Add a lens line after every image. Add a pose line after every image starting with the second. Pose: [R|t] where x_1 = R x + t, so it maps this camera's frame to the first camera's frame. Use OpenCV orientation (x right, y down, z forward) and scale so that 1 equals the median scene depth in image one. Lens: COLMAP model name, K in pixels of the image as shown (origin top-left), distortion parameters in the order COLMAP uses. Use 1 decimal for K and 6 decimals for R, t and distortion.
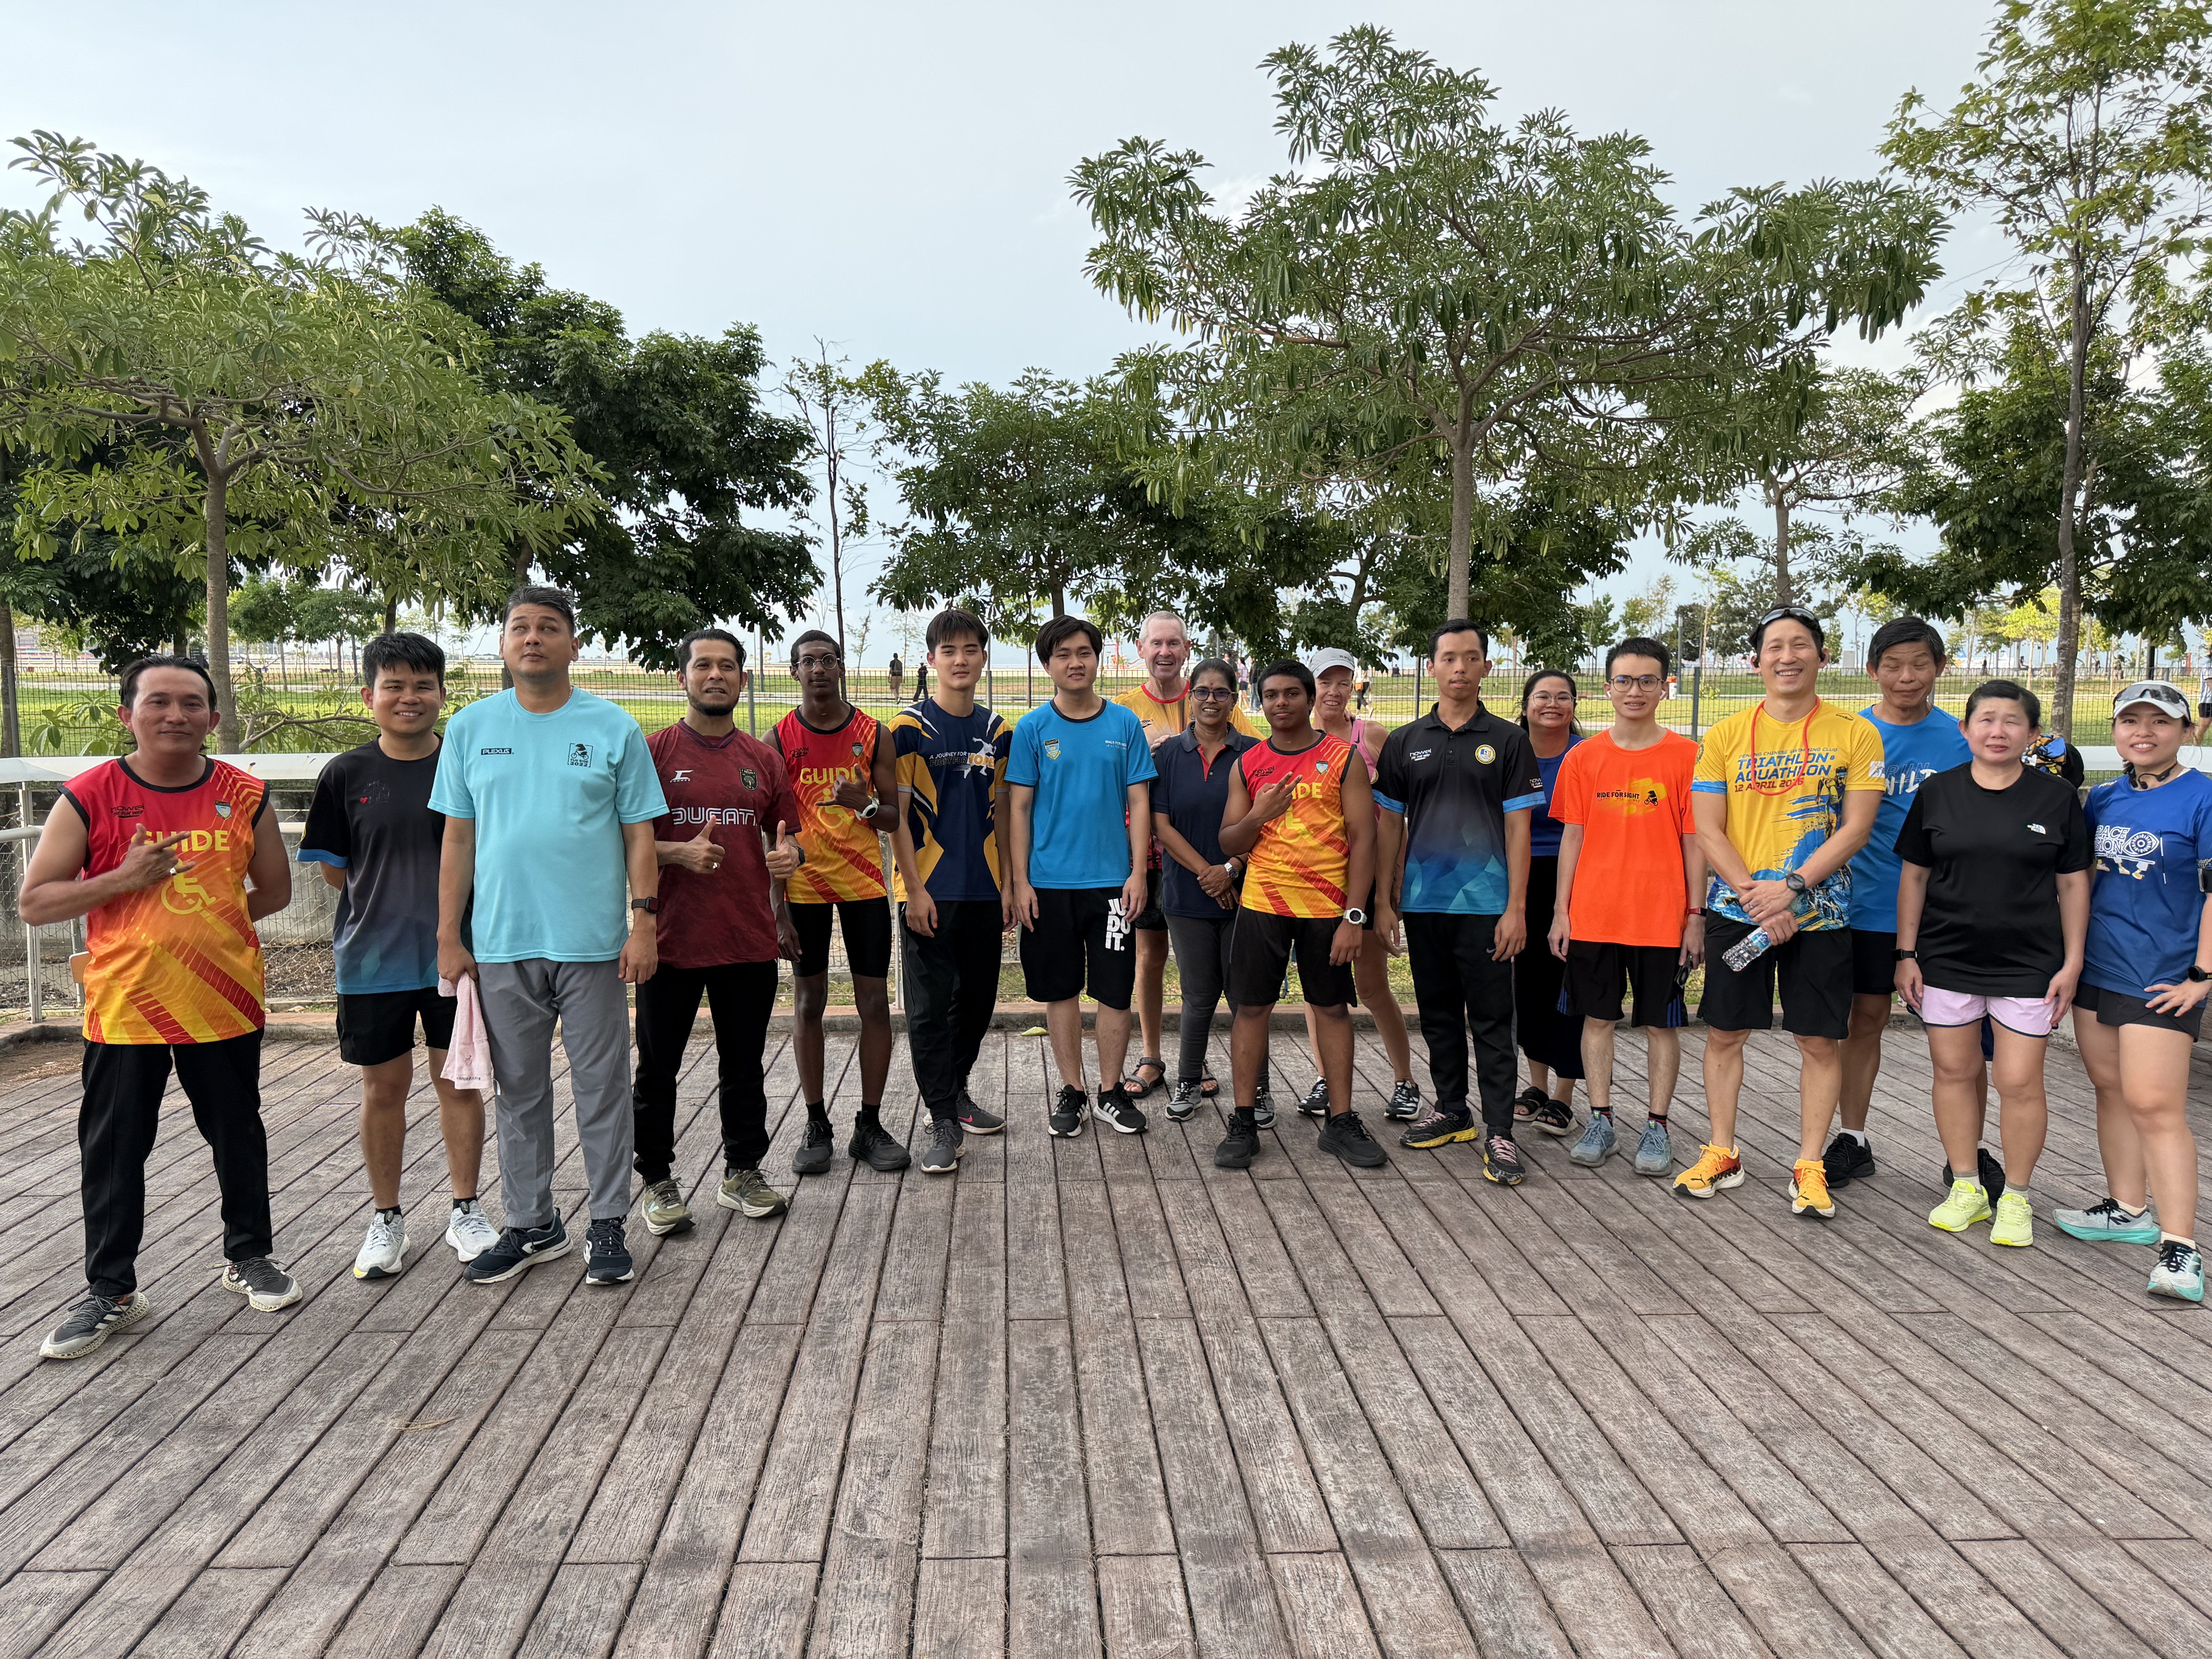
lens RADIAL K [[1566.8, 0, 1109.4], [0, 1566.8, 814.0], [0, 0, 1]] dist [0.035475, -0.041294]
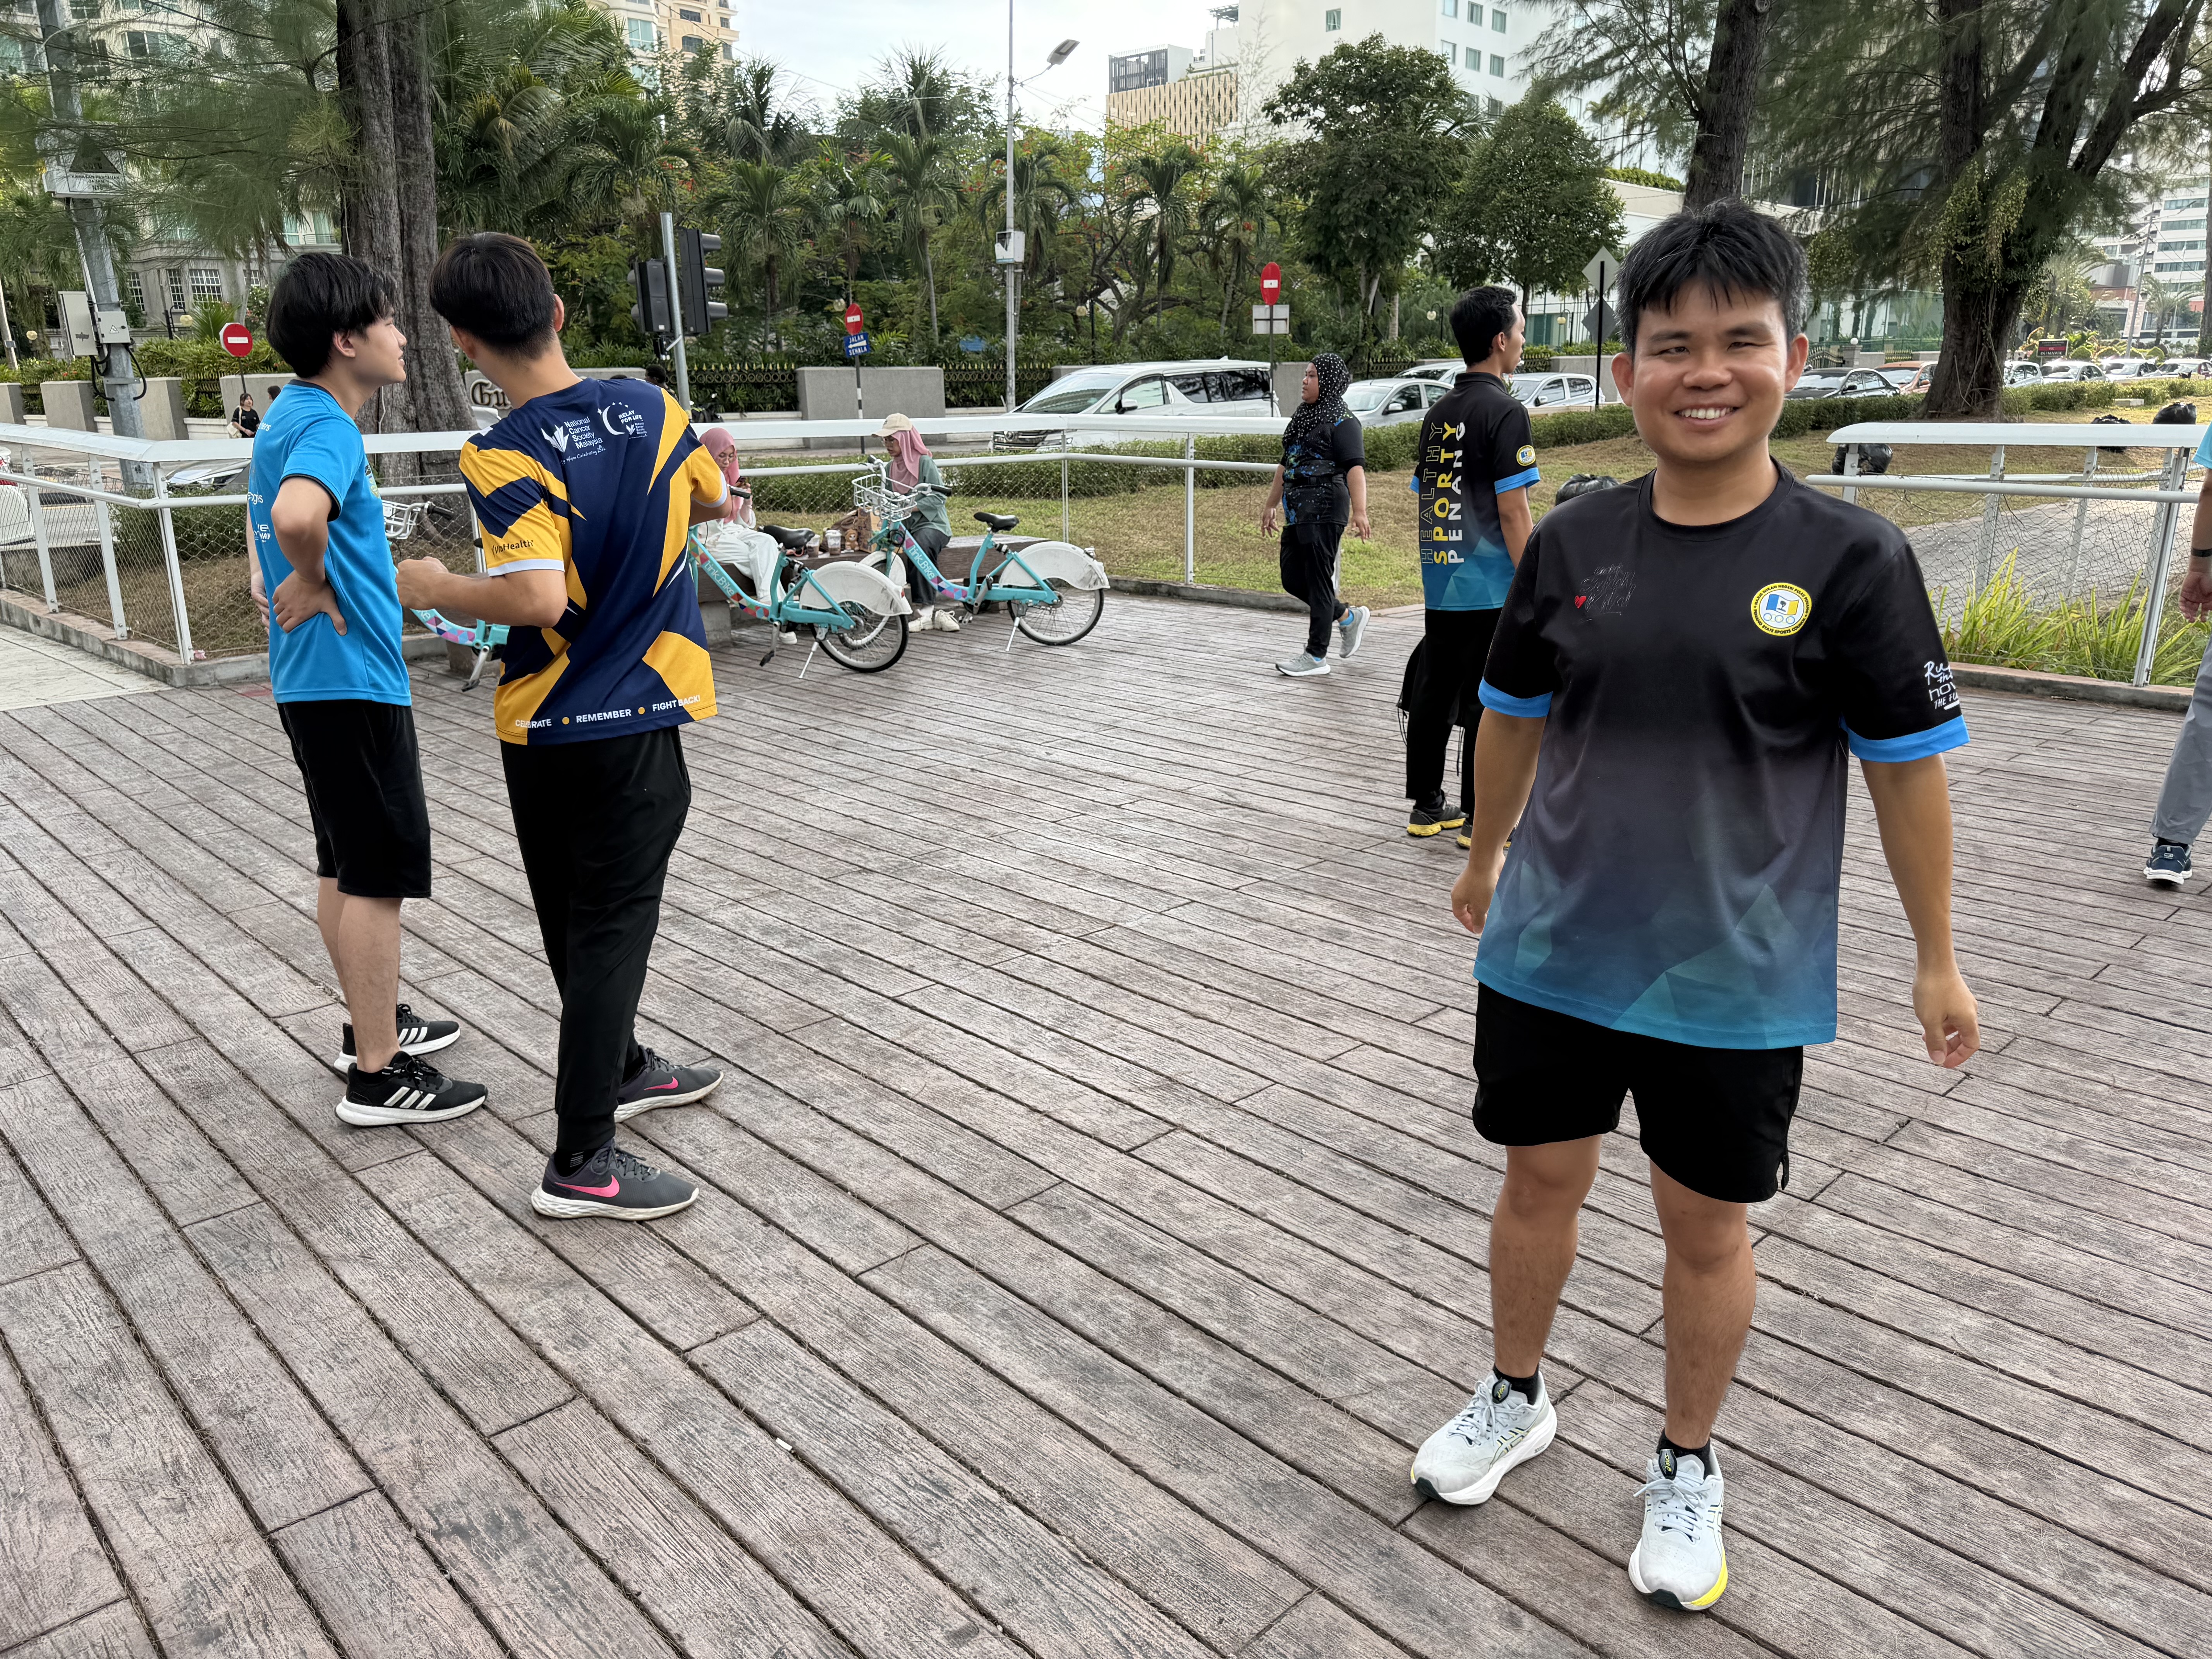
lens RADIAL K [[1566.8, 0, 1122.6], [0, 1566.8, 840.0], [0, 0, 1]] dist [0.035475, -0.041294]
pose [[-0.763971, 0.194903, -0.615110, 0.397399], [-0.044613, 0.935053, 0.351688, -0.053465], [0.643706, 0.296122, -0.705659, 0.658123]]
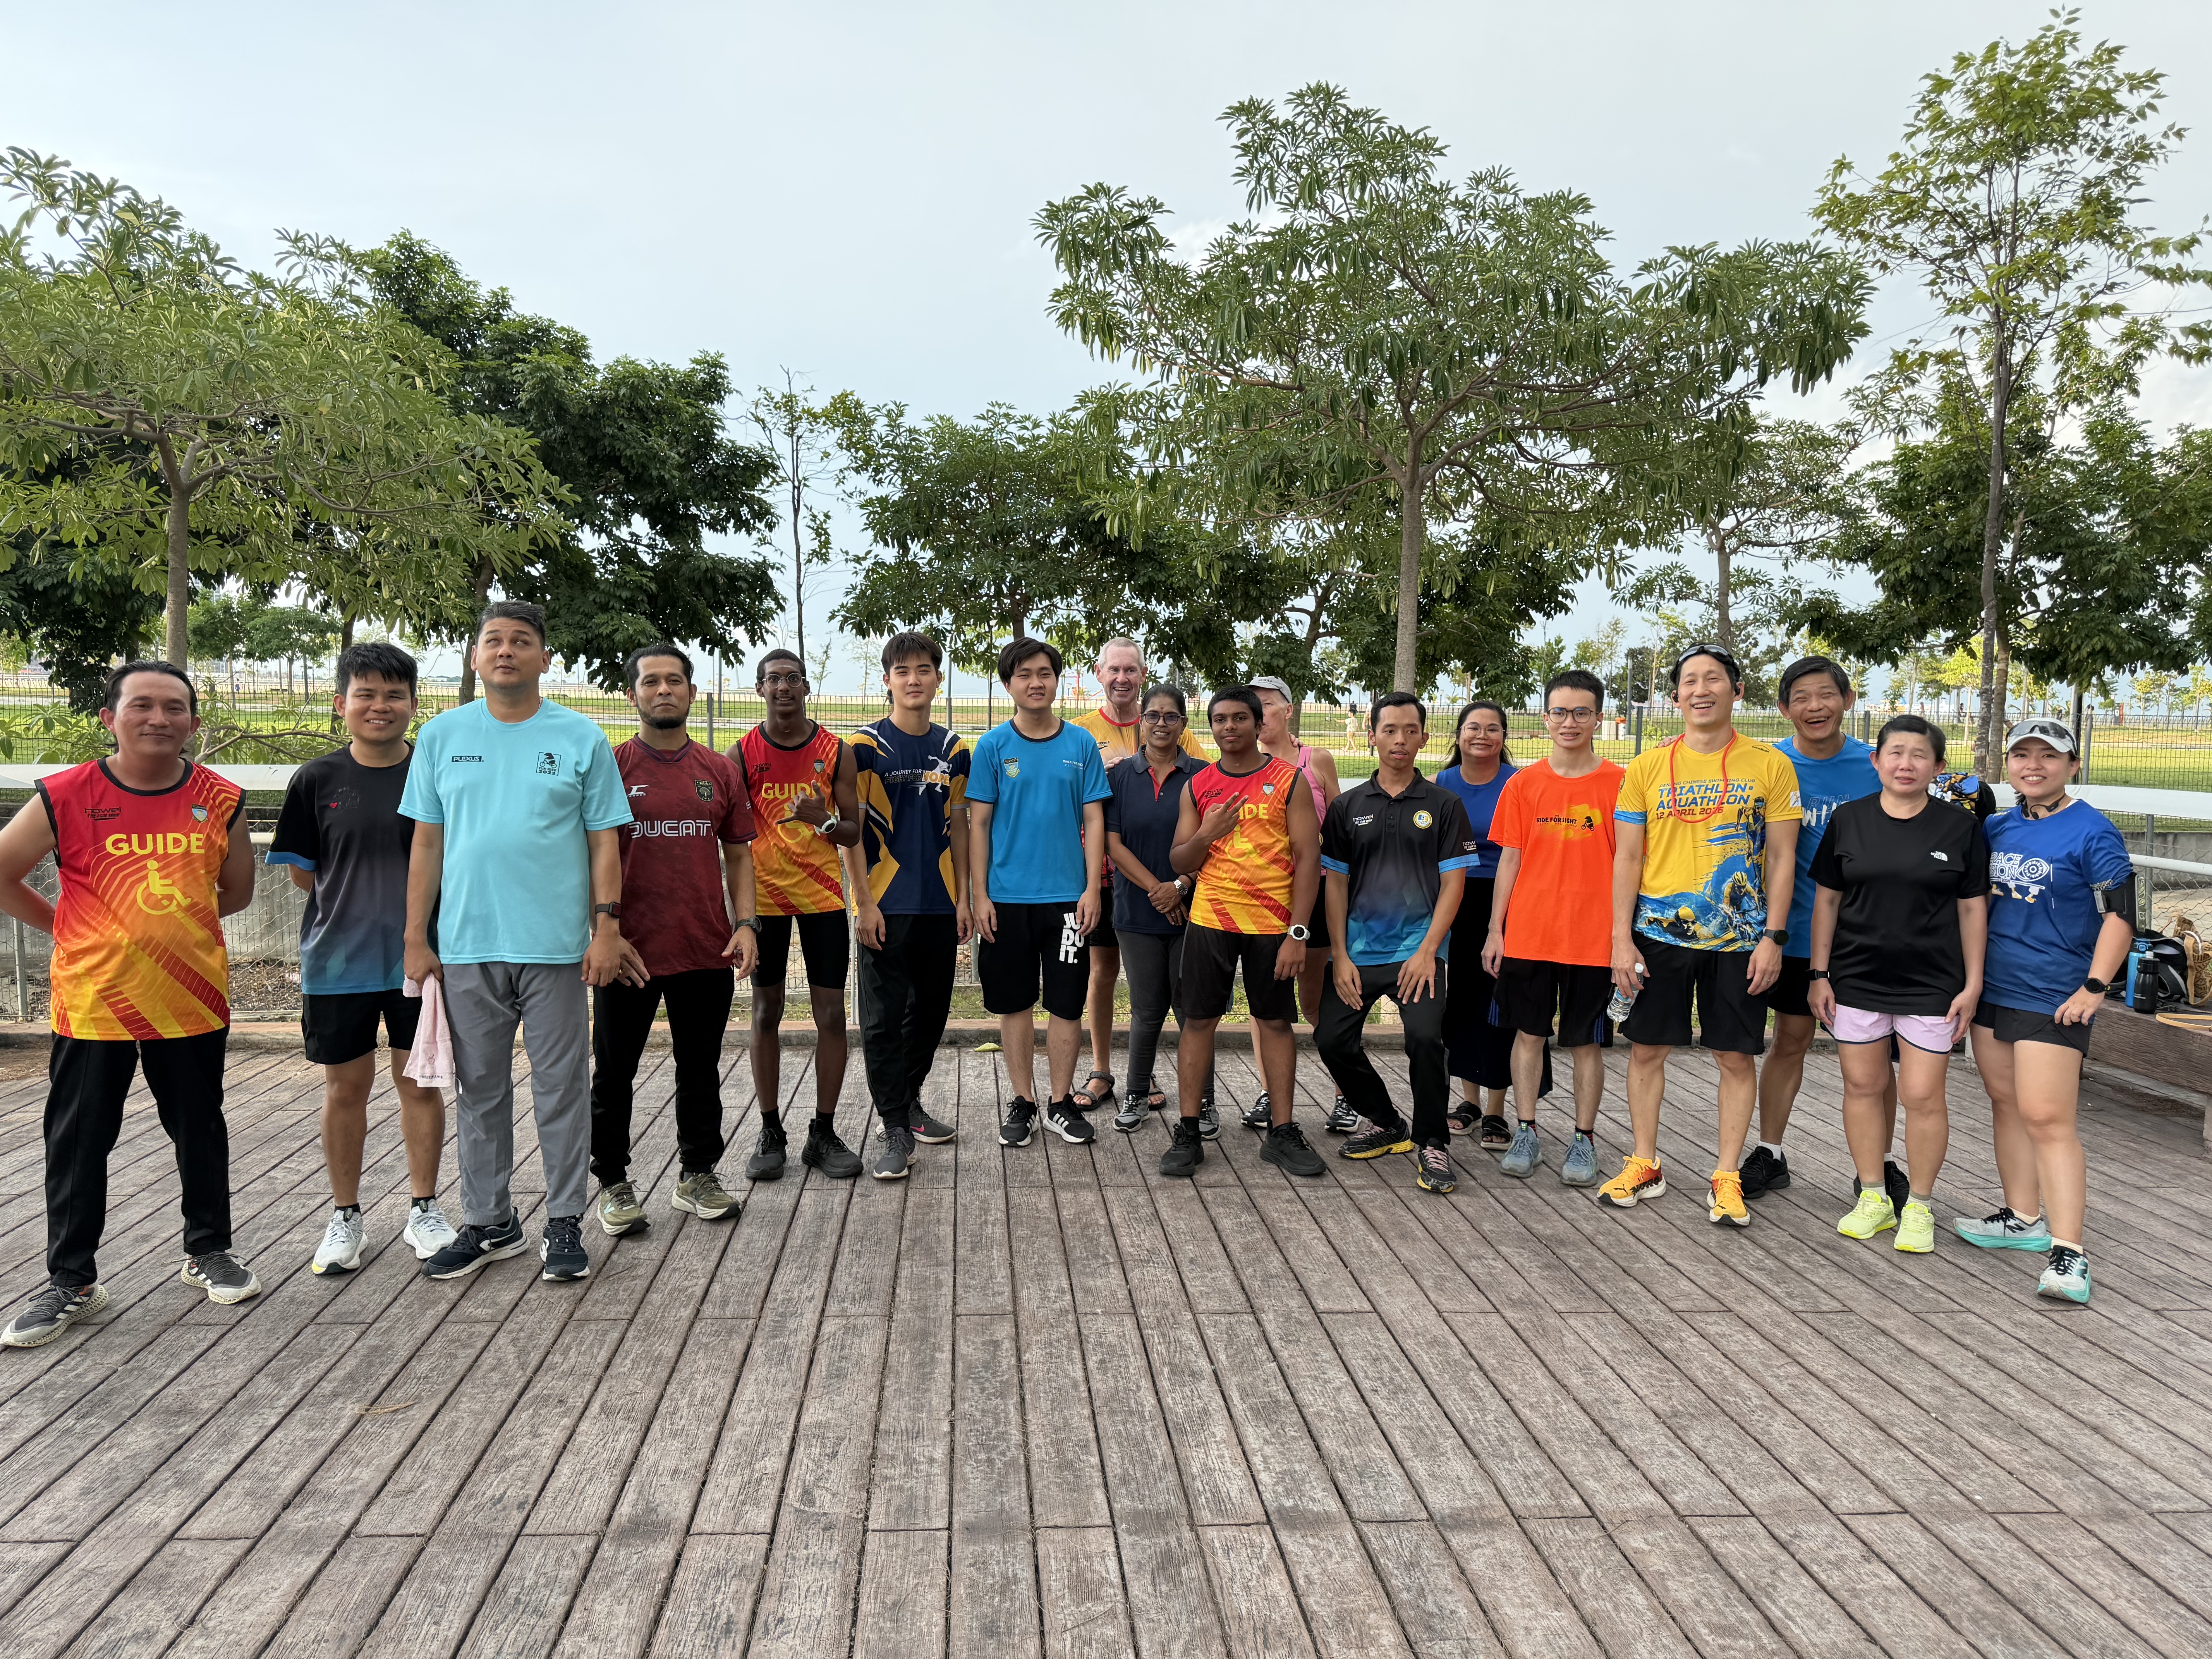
lens RADIAL K [[1566.8, 0, 1119.1], [0, 1566.8, 803.7], [0, 0, 1]] dist [0.035475, -0.041294]
pose [[0.999369, 0.014256, 0.032525, 0.002053], [-0.013357, 0.999527, -0.027710, 0.005399], [-0.032905, 0.027259, 0.999087, -0.019647]]
